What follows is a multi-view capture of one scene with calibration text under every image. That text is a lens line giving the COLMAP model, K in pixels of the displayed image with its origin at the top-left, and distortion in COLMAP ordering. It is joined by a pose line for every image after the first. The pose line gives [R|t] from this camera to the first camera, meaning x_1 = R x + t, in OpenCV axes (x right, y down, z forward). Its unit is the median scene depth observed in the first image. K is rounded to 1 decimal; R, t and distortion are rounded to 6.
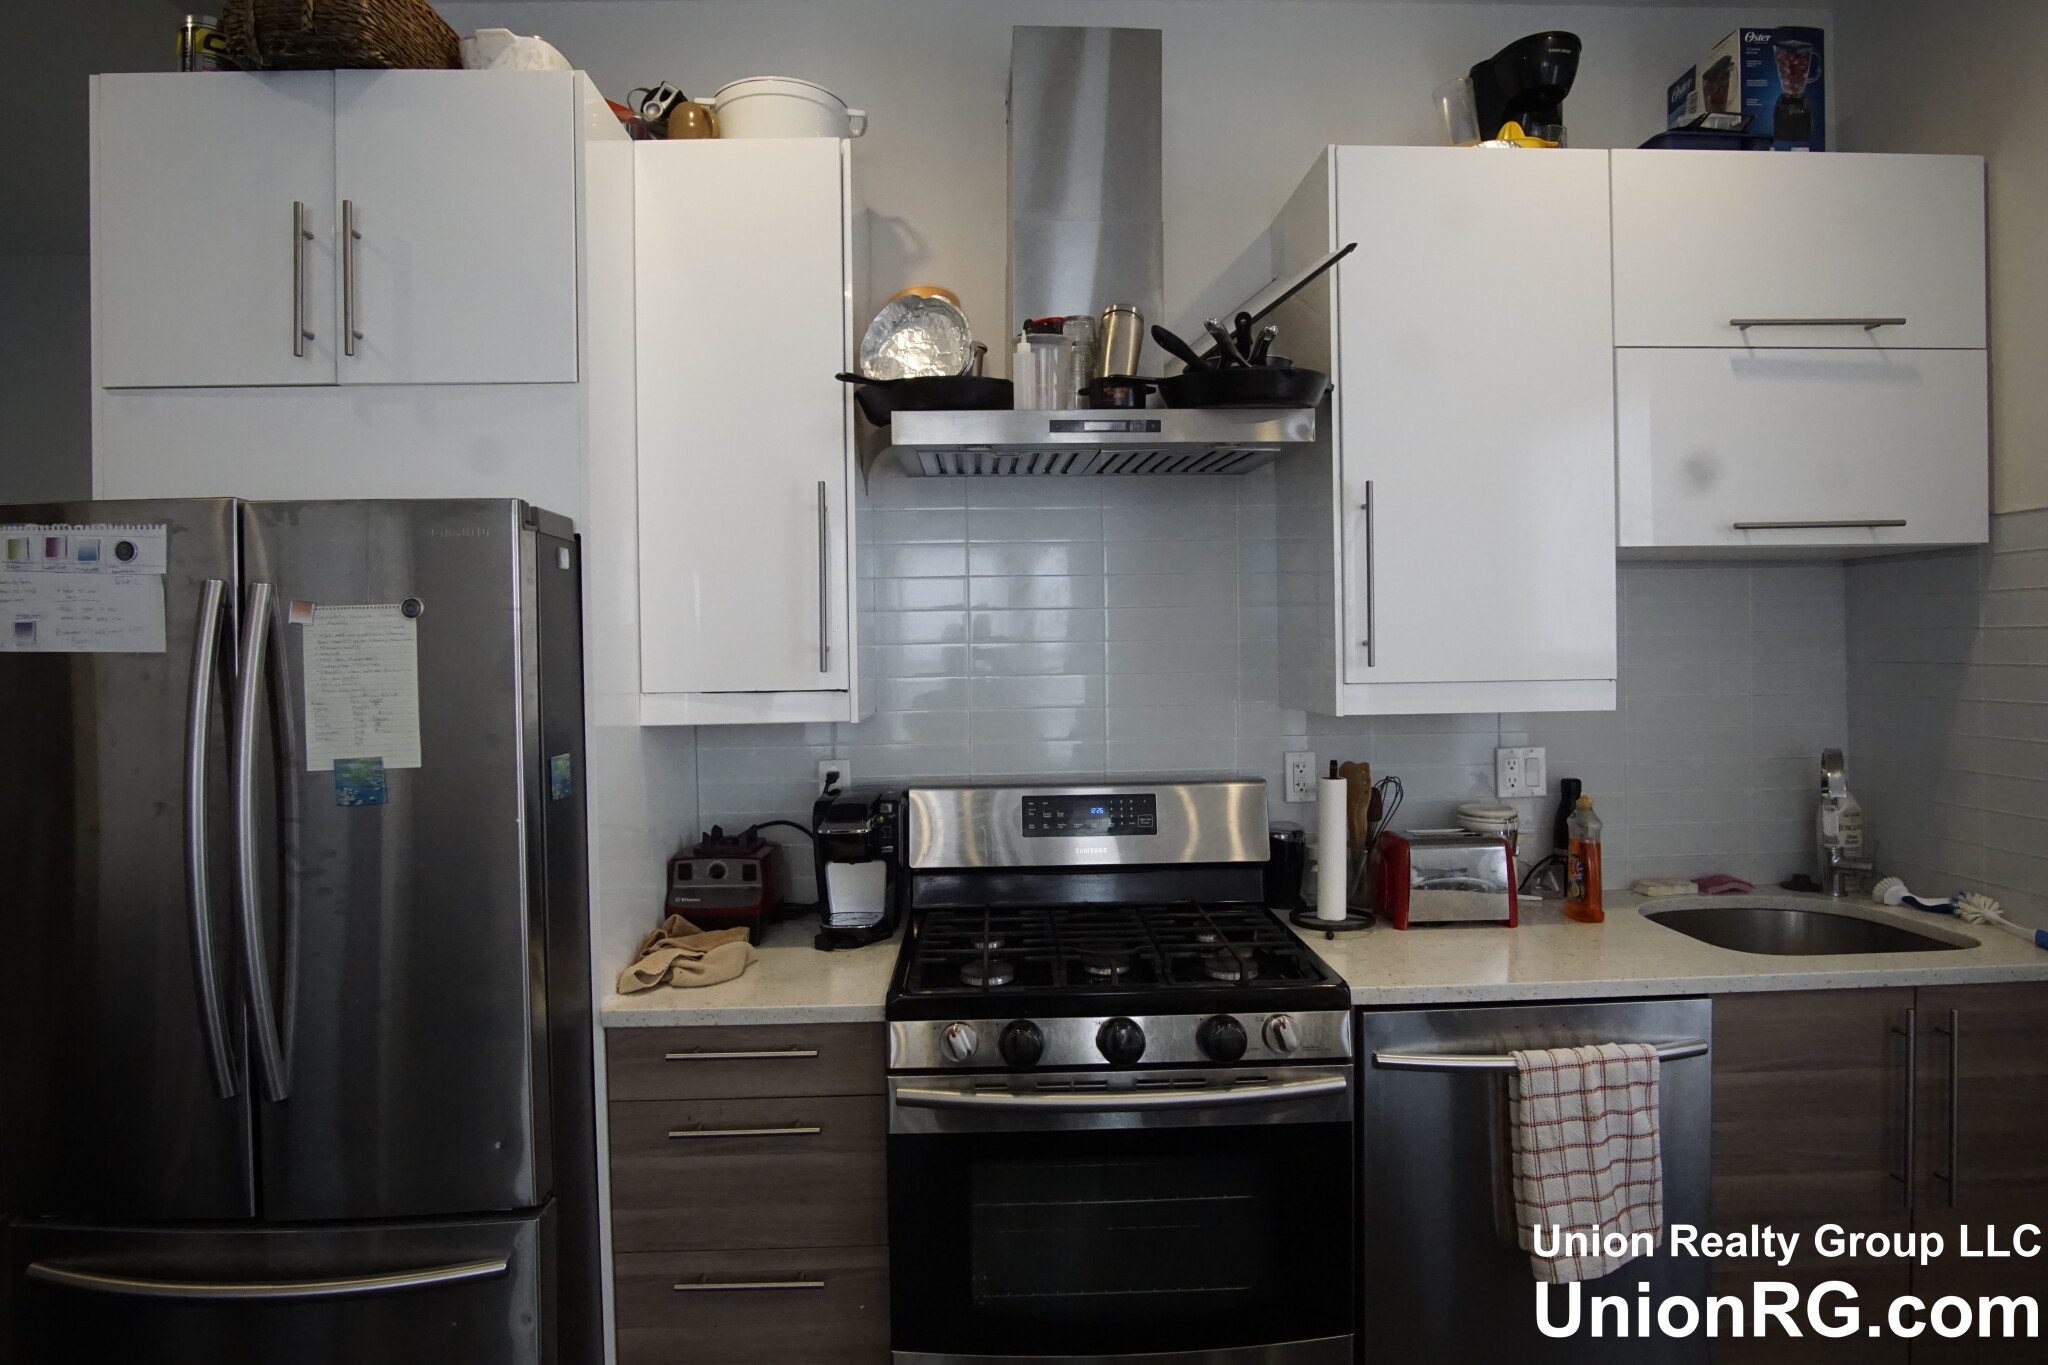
lens RADIAL K [[1100.3, 0, 1023.3], [0, 1100.3, 666.7], [0, 0, 1]] dist [-0.036246, 0.010039]
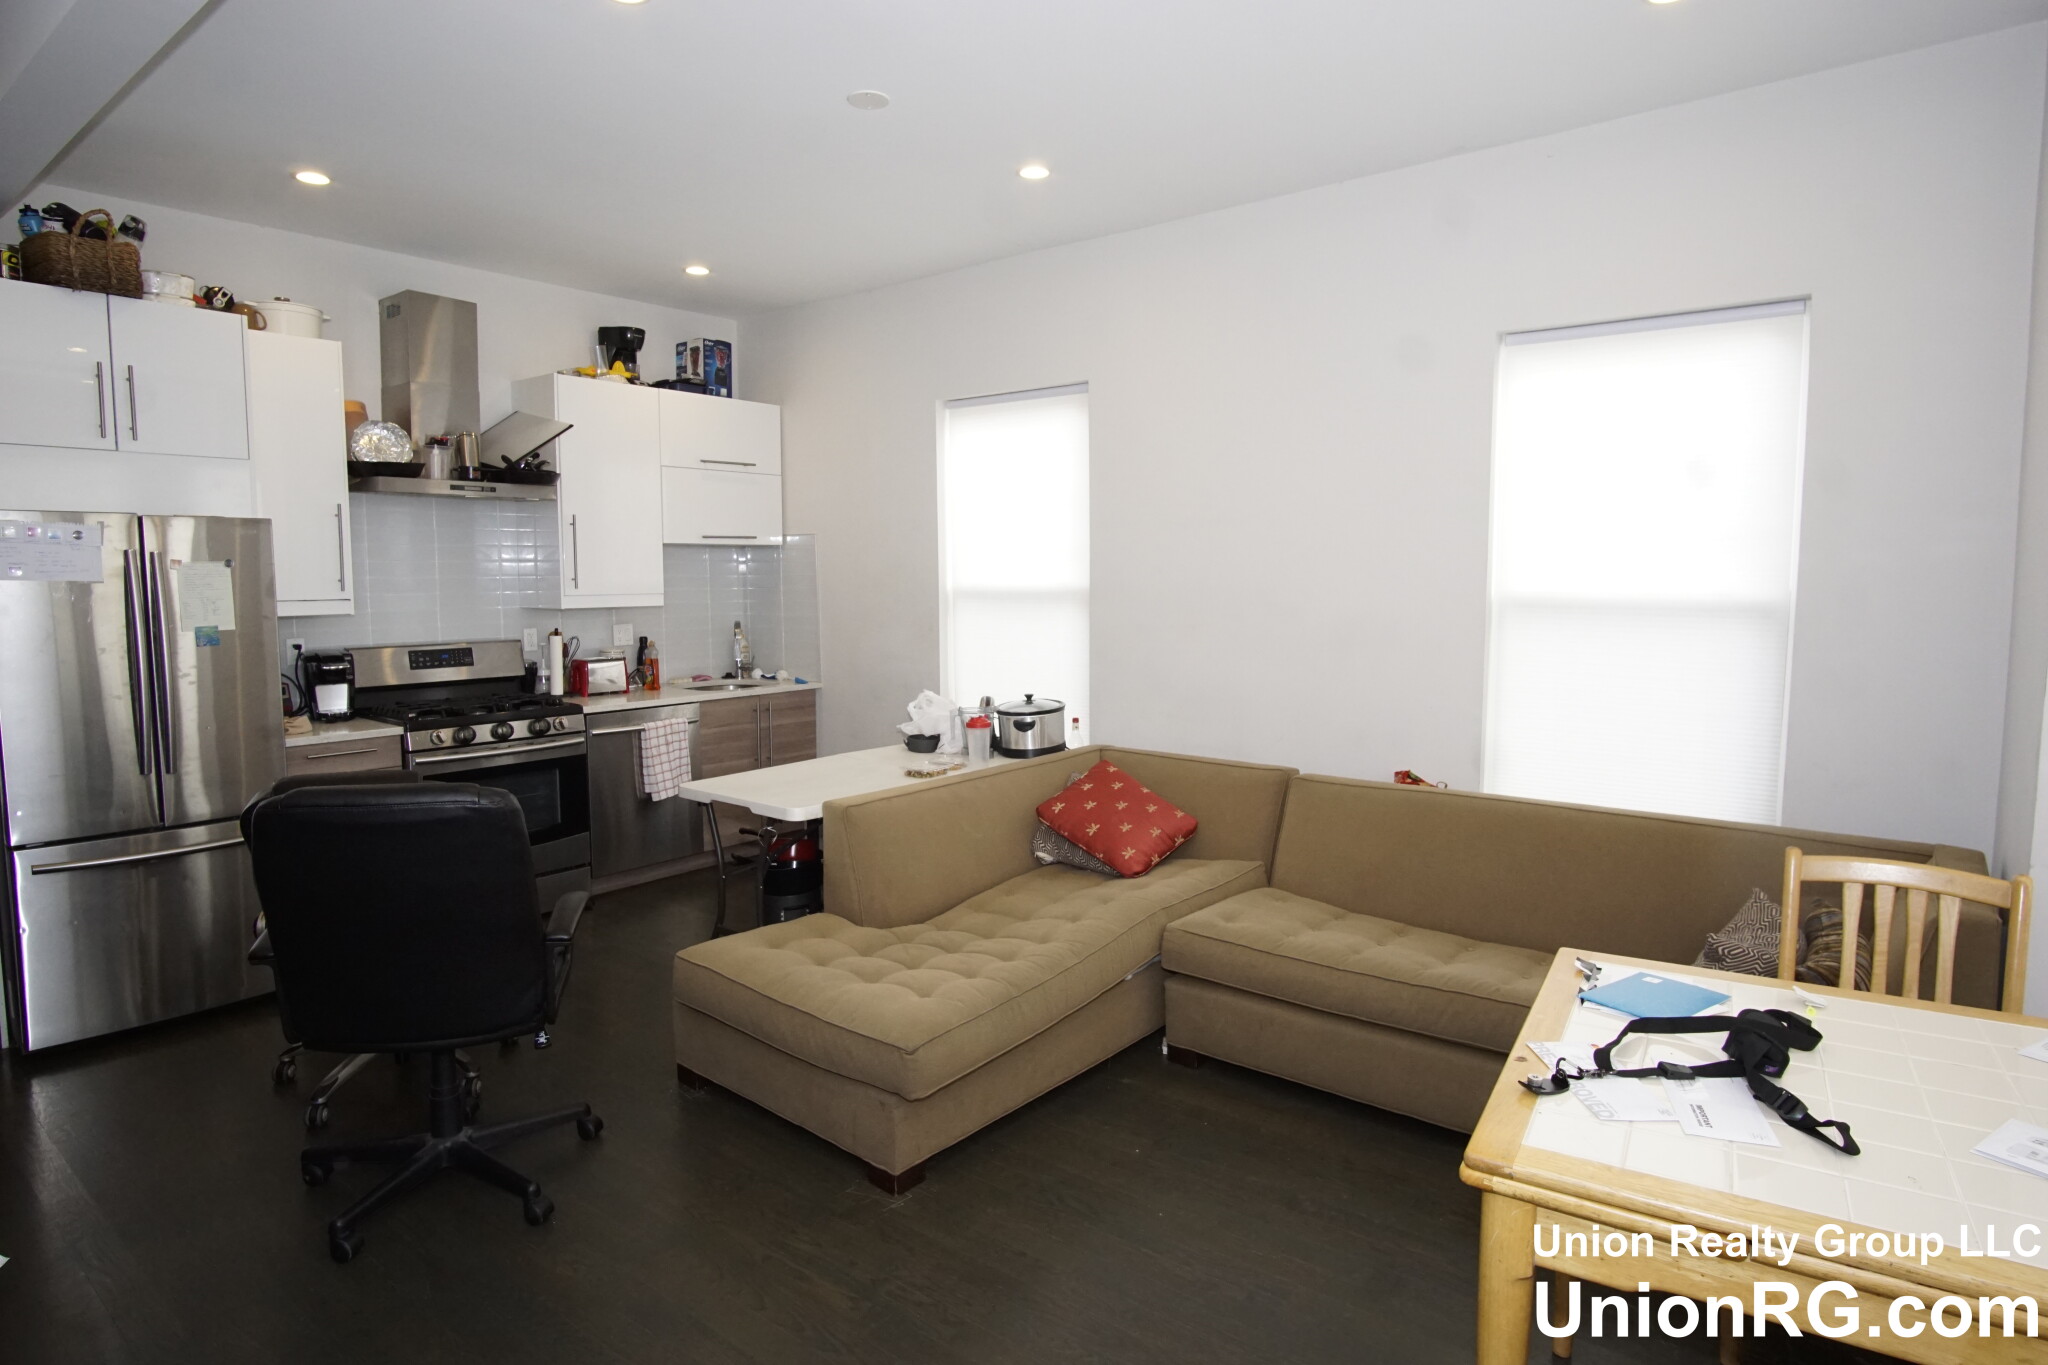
lens RADIAL K [[1100.3, 0, 1023.3], [0, 1100.3, 666.7], [0, 0, 1]] dist [-0.036246, 0.010039]
pose [[0.648057, -0.051683, 0.759836, -0.930857], [0.001777, 0.997795, 0.066353, 0.013776], [-0.761589, -0.041650, 0.646720, -1.406961]]
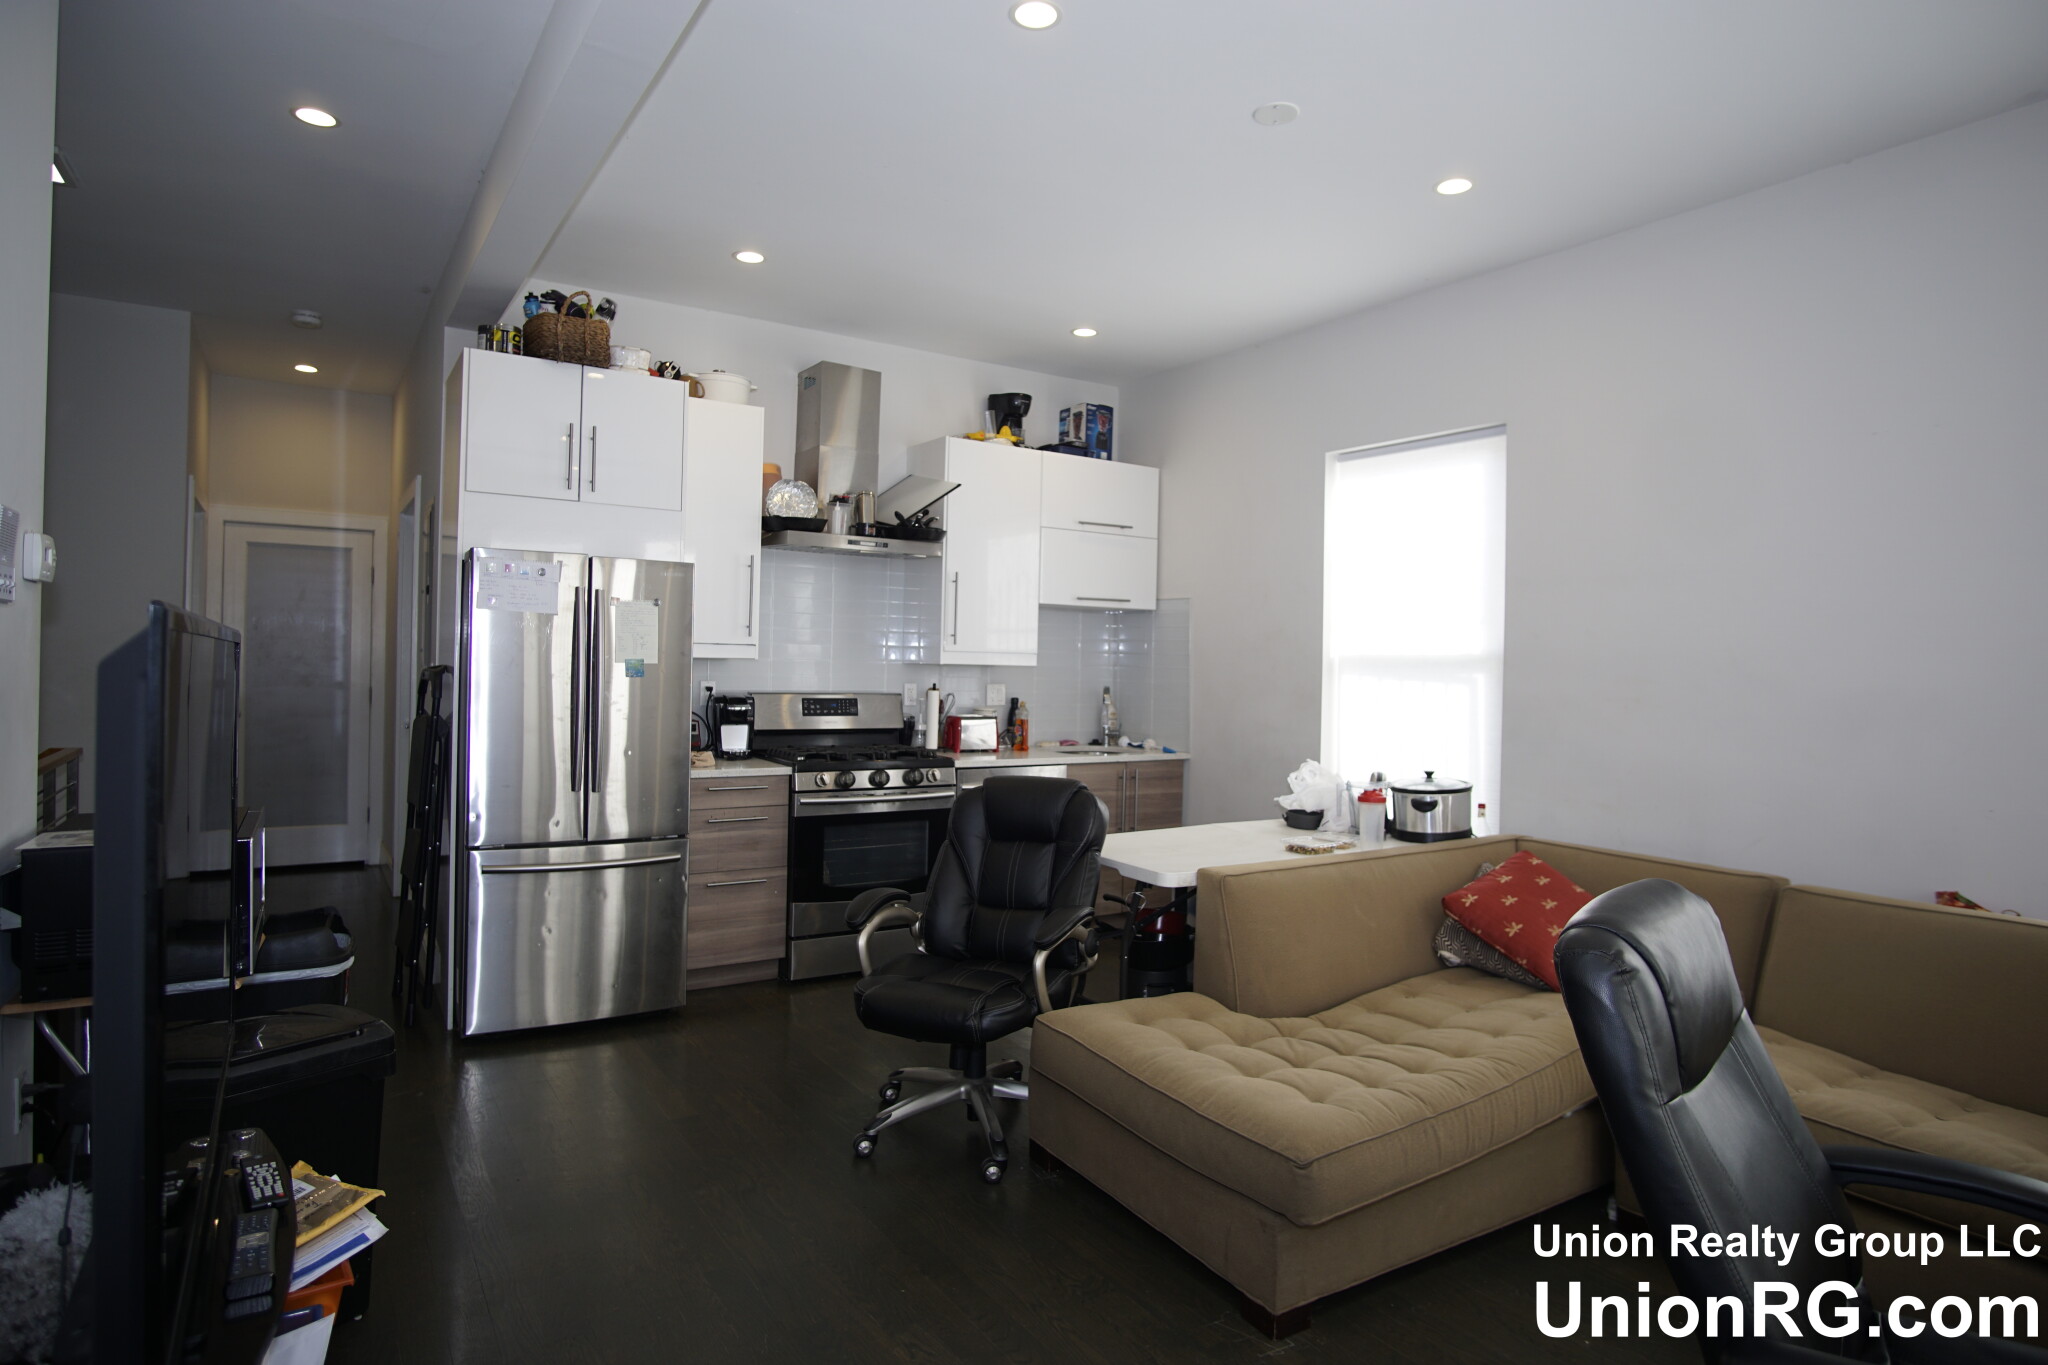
lens RADIAL K [[1100.3, 0, 1023.3], [0, 1100.3, 666.7], [0, 0, 1]] dist [-0.036246, 0.010039]
pose [[0.855105, 0.033158, 0.517393, -0.867103], [-0.030222, 0.999444, -0.014102, 0.082357], [-0.517573, -0.003578, 0.855632, -1.268940]]
